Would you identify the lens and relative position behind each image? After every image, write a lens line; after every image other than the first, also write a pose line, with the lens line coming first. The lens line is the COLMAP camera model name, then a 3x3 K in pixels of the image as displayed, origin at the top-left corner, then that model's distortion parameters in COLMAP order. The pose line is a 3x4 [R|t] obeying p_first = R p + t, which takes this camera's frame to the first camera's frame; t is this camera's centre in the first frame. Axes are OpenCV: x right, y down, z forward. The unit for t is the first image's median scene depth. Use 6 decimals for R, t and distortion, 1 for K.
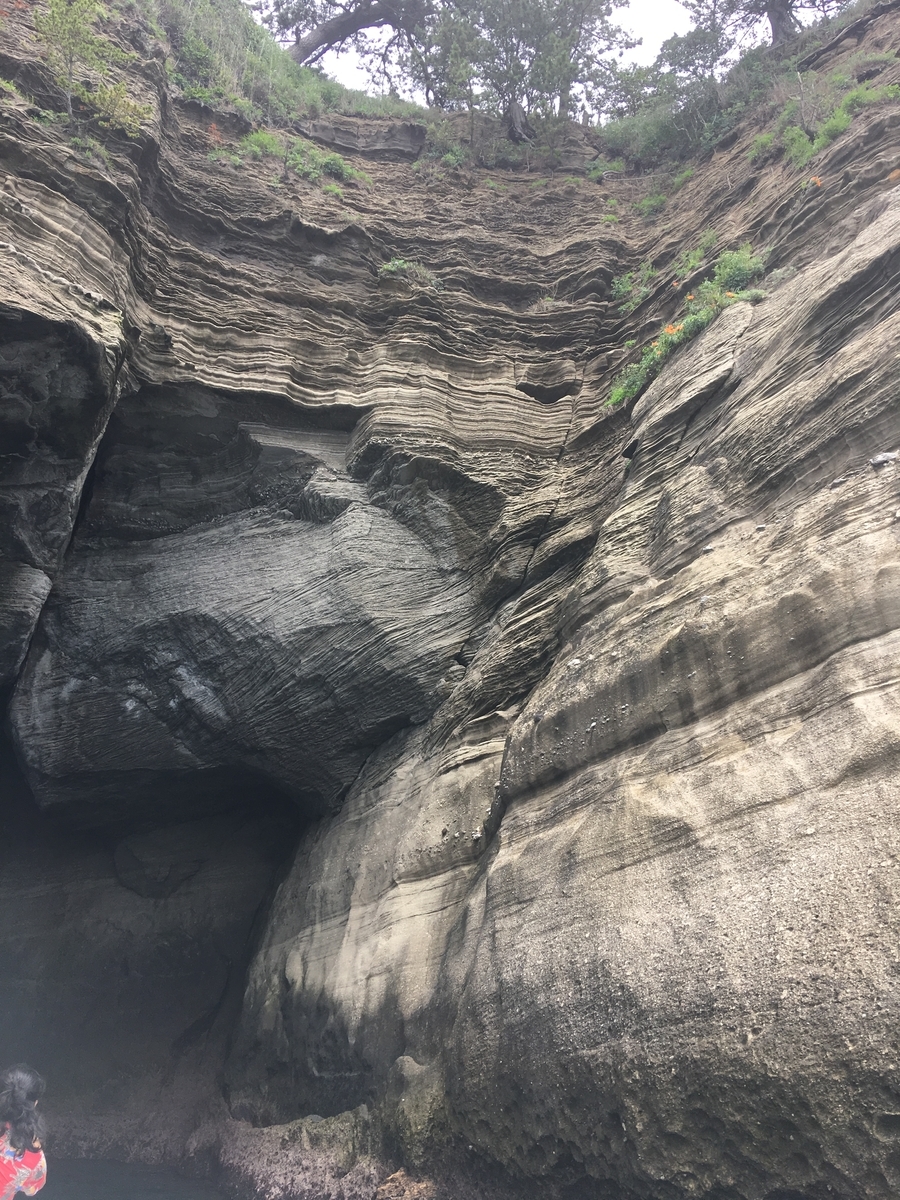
lens RADIAL K [[1008.3, 0, 450.0], [0, 1008.3, 600.0], [0, 0, 1]] dist [0.123036, -0.181349]
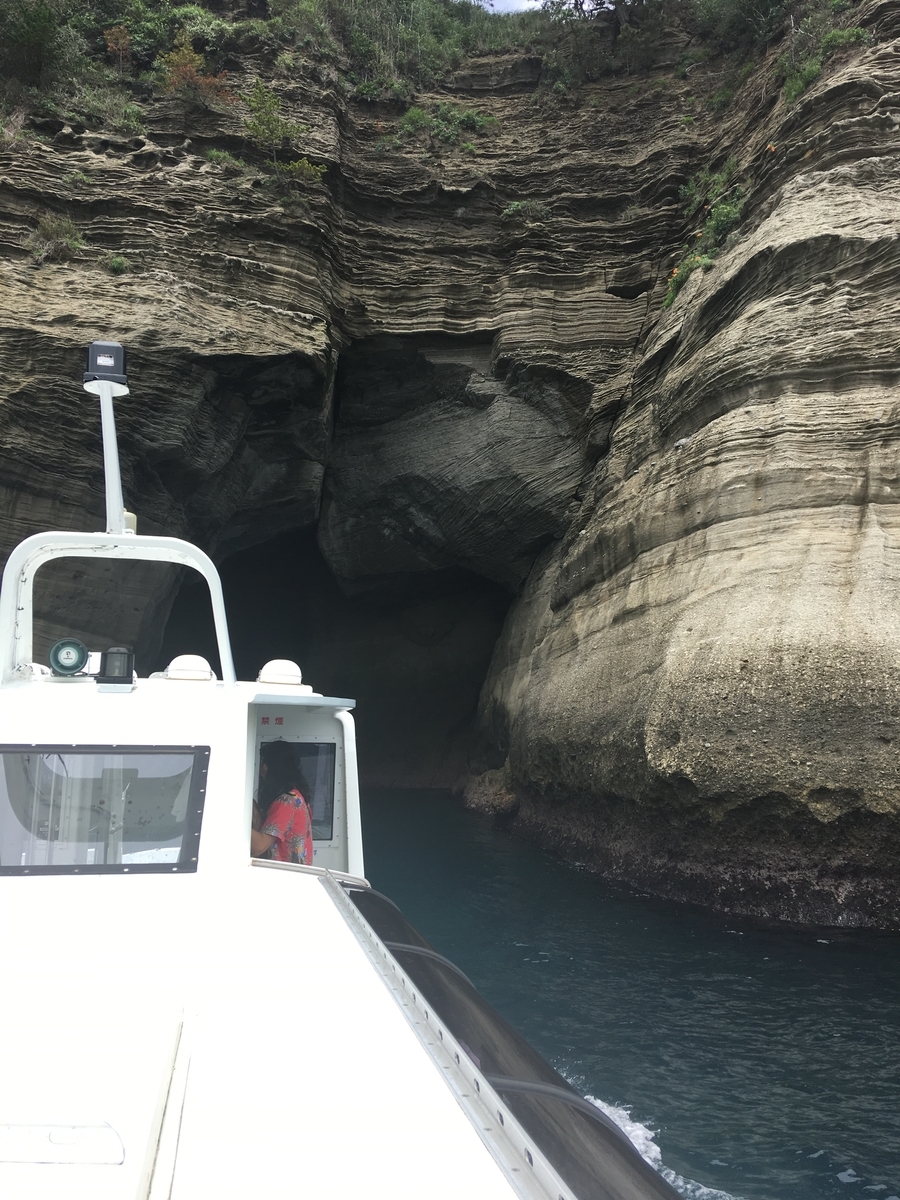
lens RADIAL K [[1008.3, 0, 450.0], [0, 1008.3, 600.0], [0, 0, 1]] dist [0.123036, -0.181349]
pose [[0.944599, -0.047536, -0.324765, 0.295896], [0.134094, 0.959006, 0.249652, -0.184424], [0.299584, -0.279370, 0.912251, -0.432838]]
